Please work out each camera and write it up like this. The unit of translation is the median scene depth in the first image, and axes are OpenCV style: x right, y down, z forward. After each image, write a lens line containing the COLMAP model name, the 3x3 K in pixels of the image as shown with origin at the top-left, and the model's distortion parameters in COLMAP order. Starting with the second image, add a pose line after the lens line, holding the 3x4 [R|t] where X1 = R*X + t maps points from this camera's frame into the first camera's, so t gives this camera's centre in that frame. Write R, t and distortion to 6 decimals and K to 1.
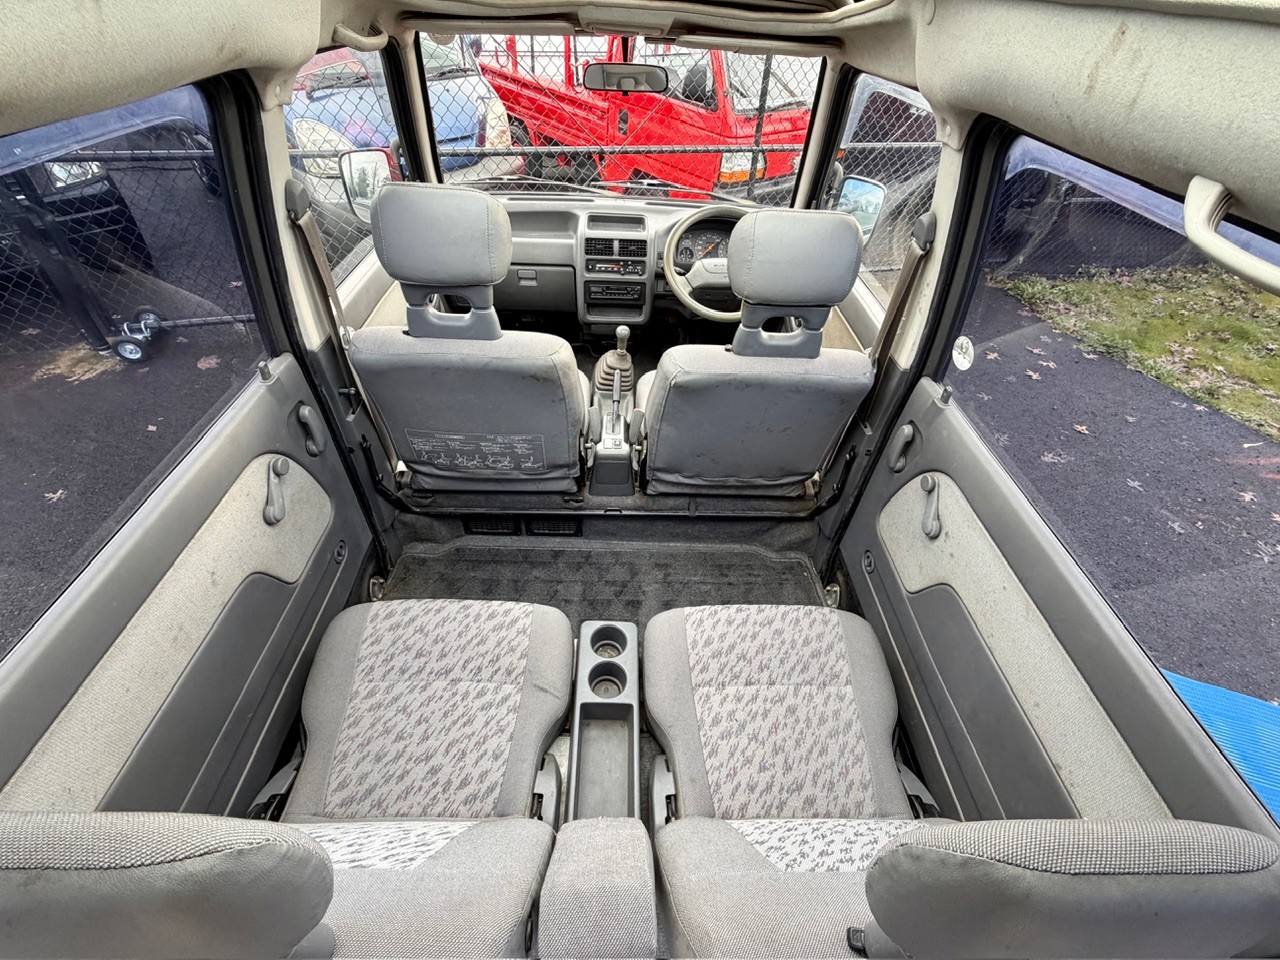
lens RADIAL K [[542.7, 0, 637.9], [0, 542.7, 494.0], [0, 0, 1]] dist [0.000656, 0.000079]
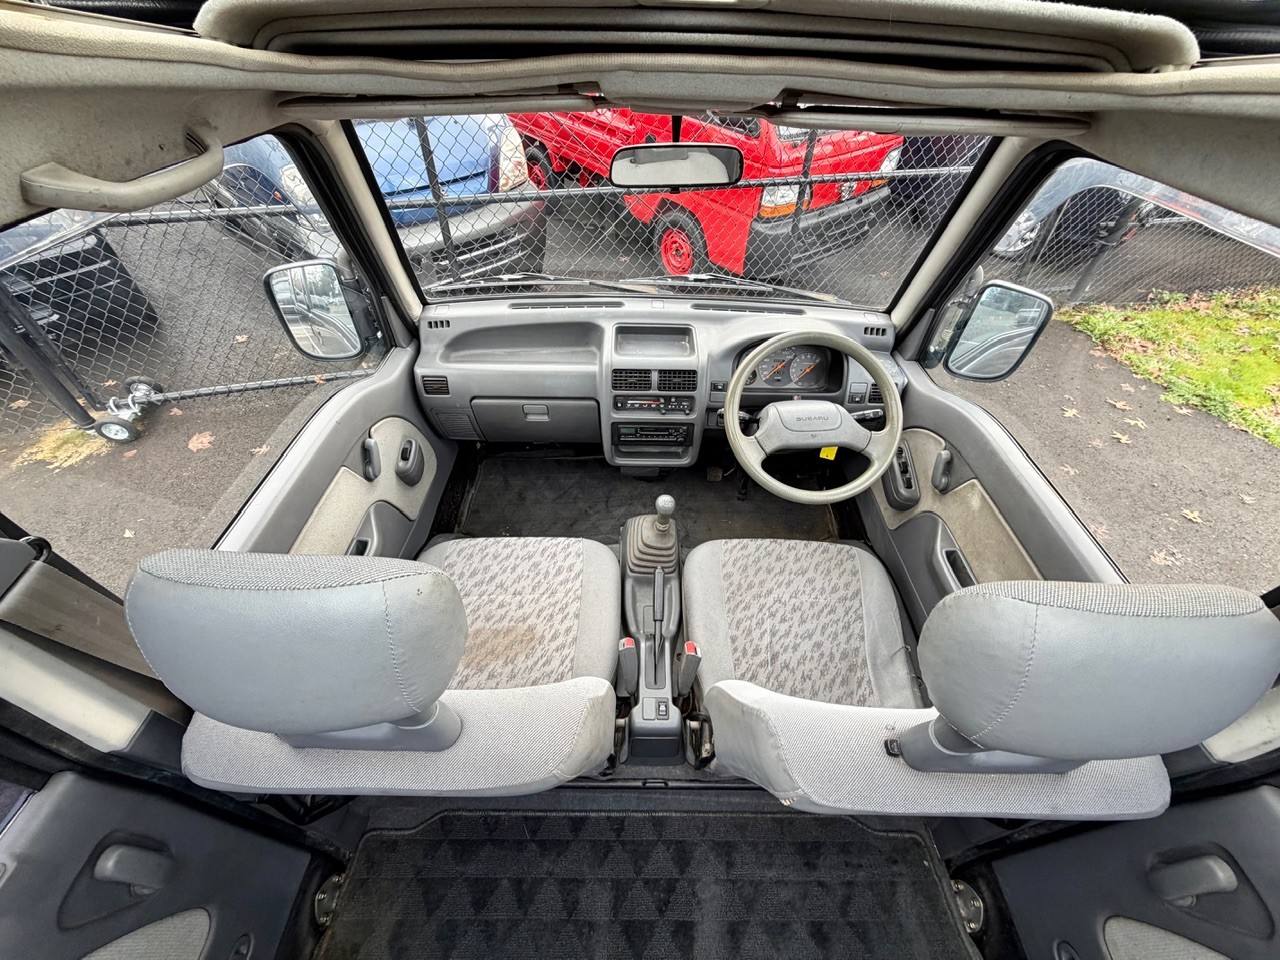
lens RADIAL K [[495.1, 0, 639.9], [0, 495.1, 491.5], [0, 0, 1]] dist [0.000951, -0.000054]
pose [[0.999309, -0.002554, -0.037089, -0.033902], [0.004214, 0.998989, 0.044767, -0.316545], [0.036937, -0.044893, 0.998309, 0.312073]]
